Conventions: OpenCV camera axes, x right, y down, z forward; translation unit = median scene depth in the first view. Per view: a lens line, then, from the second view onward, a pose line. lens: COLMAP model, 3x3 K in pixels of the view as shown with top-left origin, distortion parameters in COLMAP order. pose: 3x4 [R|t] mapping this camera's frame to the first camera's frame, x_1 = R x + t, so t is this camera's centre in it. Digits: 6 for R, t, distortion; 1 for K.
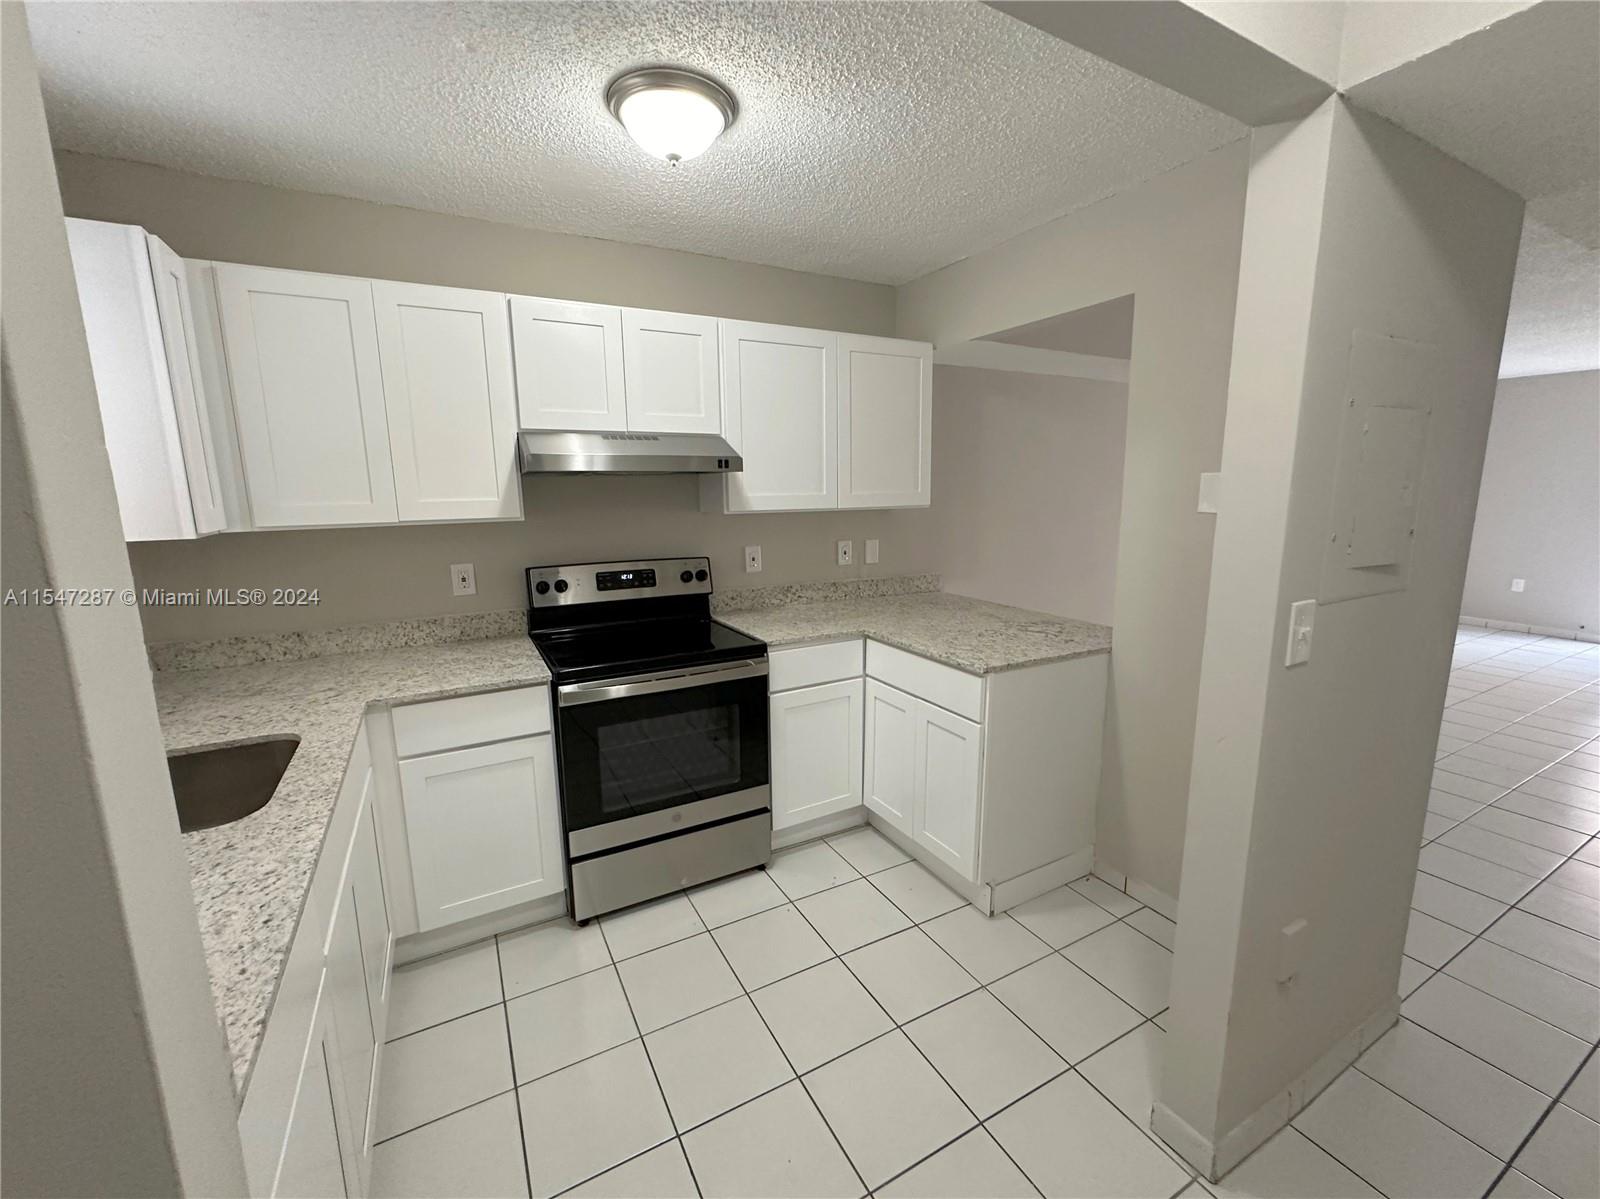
lens RADIAL K [[650.6, 0, 792.6], [0, 650.6, 601.4], [0, 0, 1]] dist [-0.002492, 0.000285]
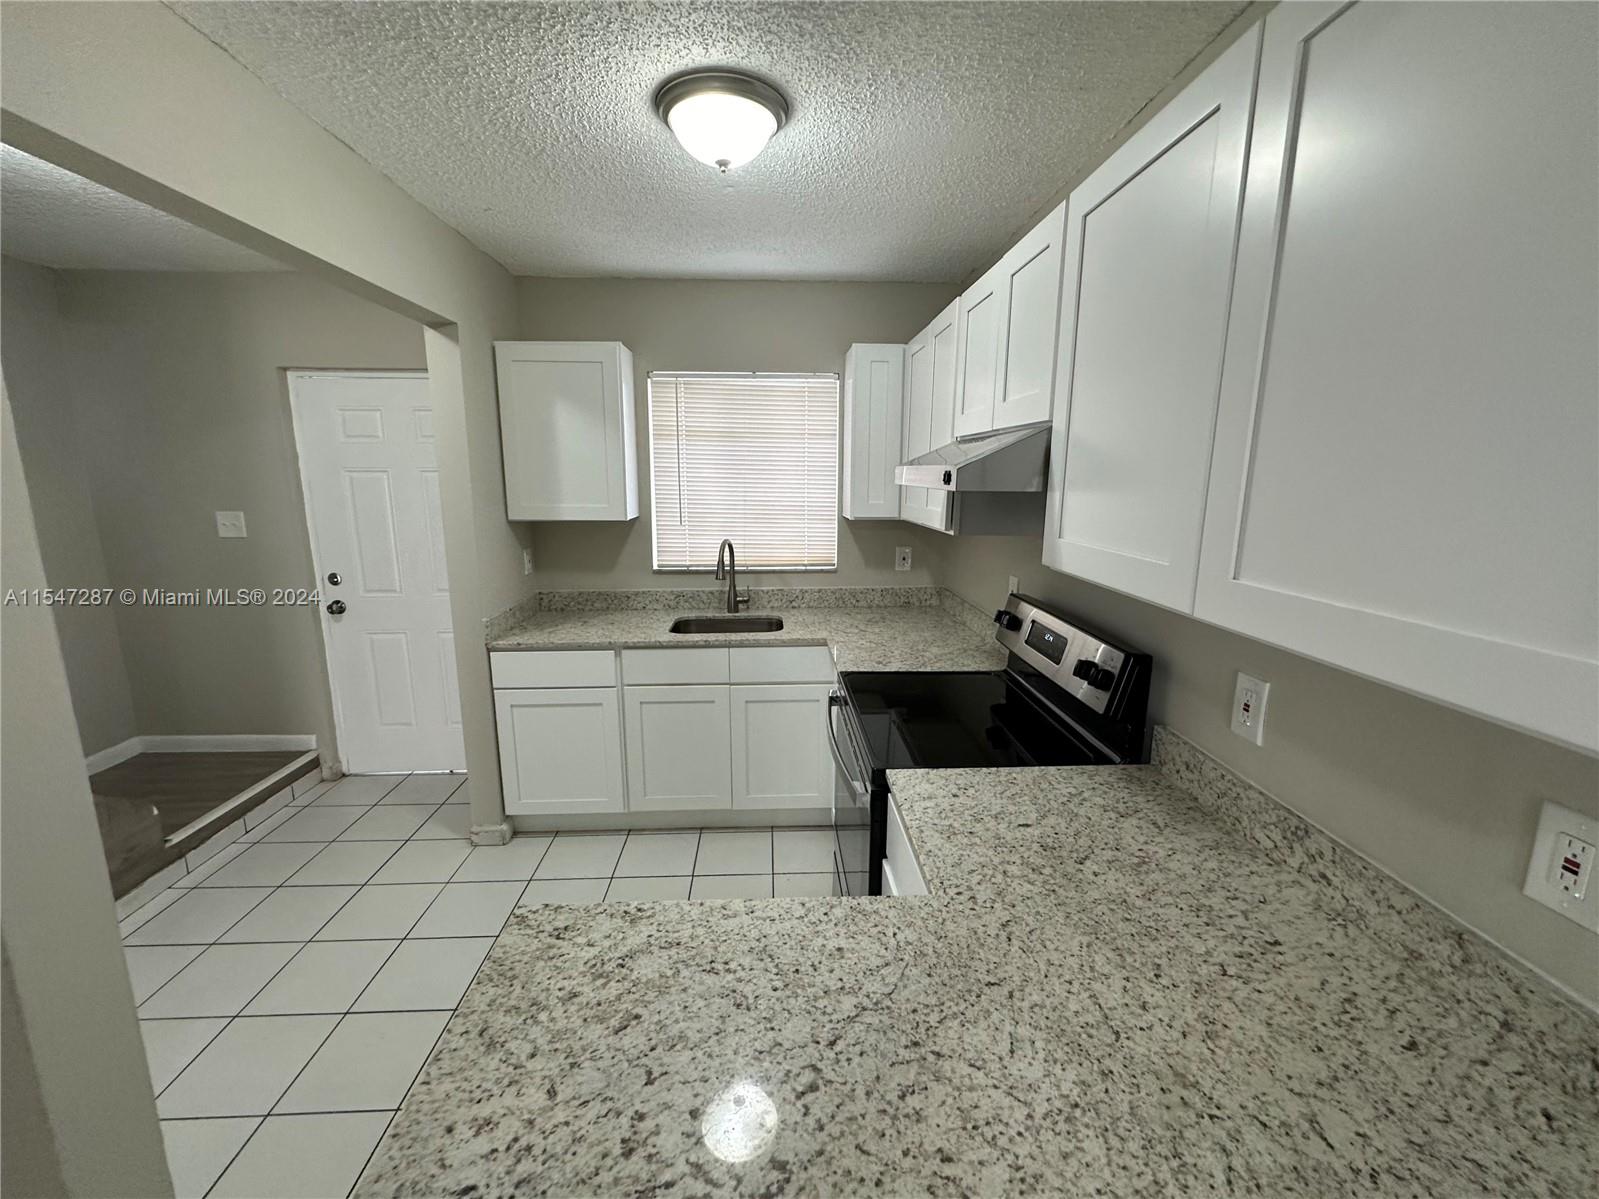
lens RADIAL K [[650.1, 0, 787.3], [0, 650.1, 595.7], [0, 0, 1]] dist [-0.002492, 0.000285]
pose [[-0.432659, 0.181398, -0.883120, 0.548978], [-0.154537, 0.950130, 0.270872, -0.265227], [0.888214, 0.253670, -0.383050, 1.190321]]
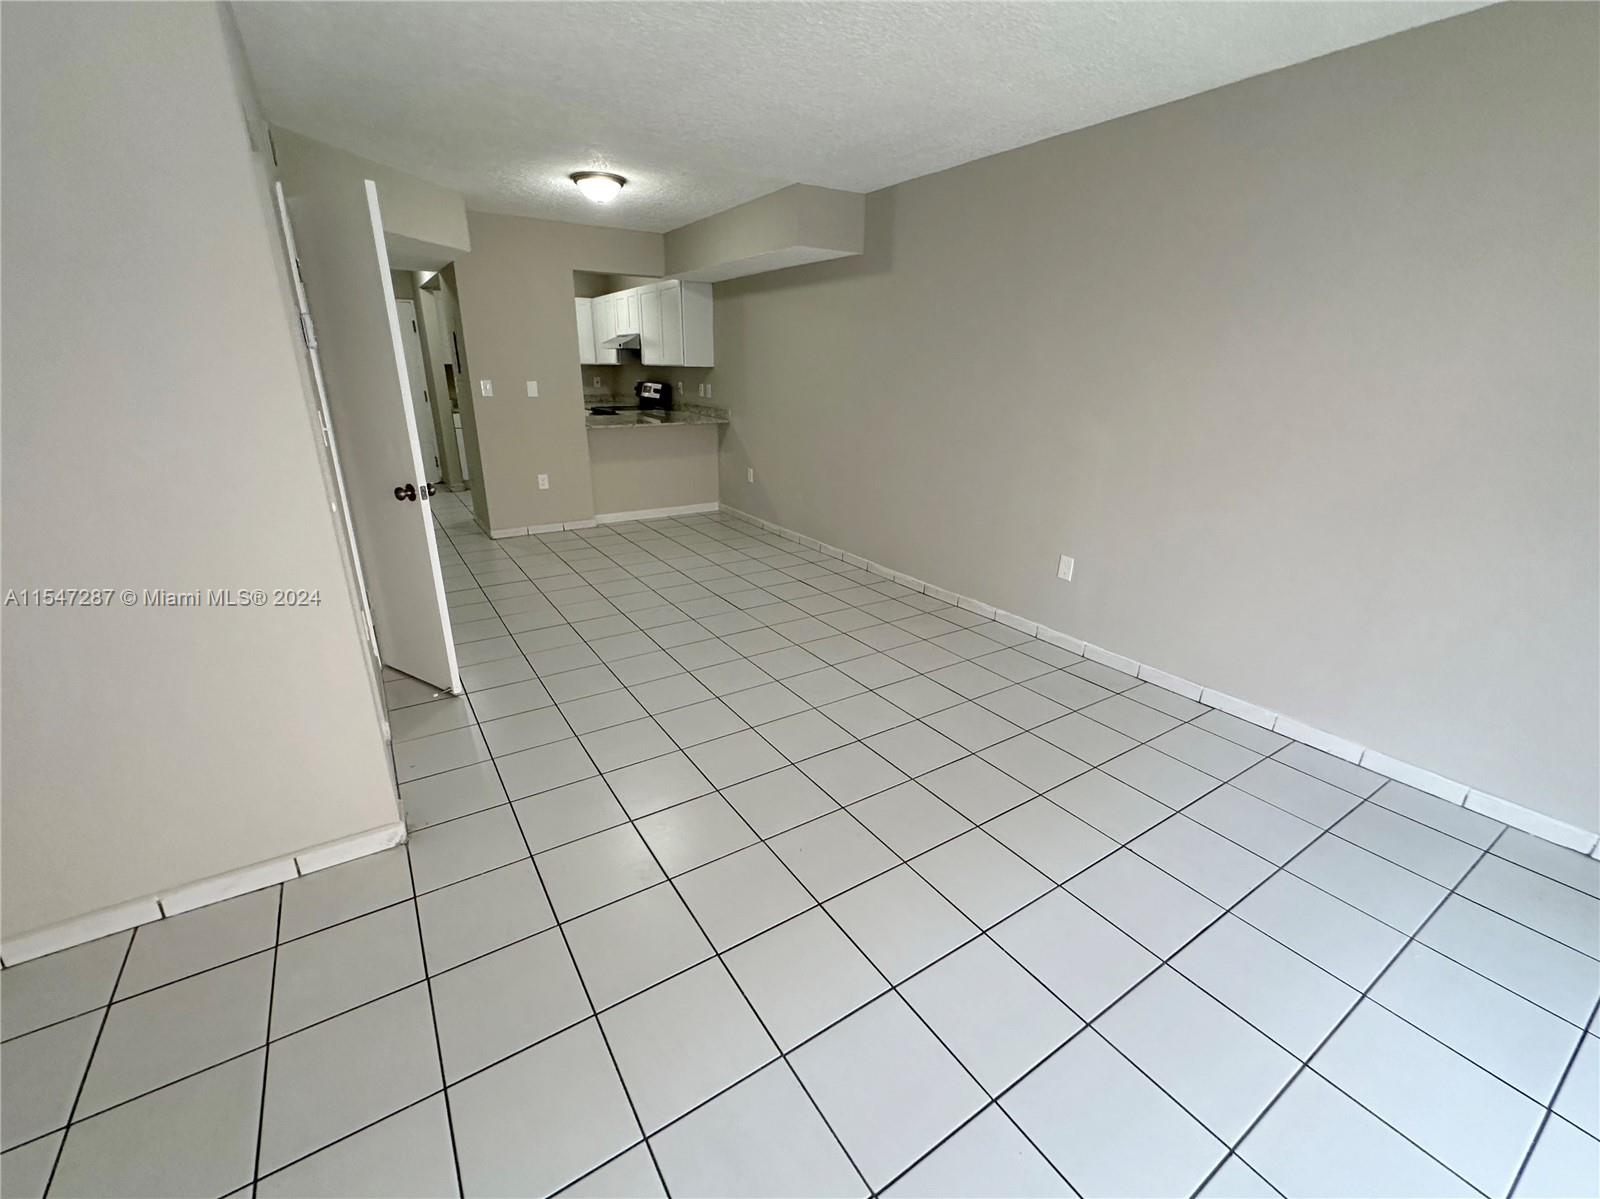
lens RADIAL K [[650.6, 0, 797.0], [0, 650.6, 596.5], [0, 0, 1]] dist [-0.002492, 0.000285]
pose [[0.084177, 0.345818, -0.934518, 3.130461], [-0.196197, 0.925240, 0.324713, -0.283721], [0.976945, 0.156017, 0.145732, 1.589837]]
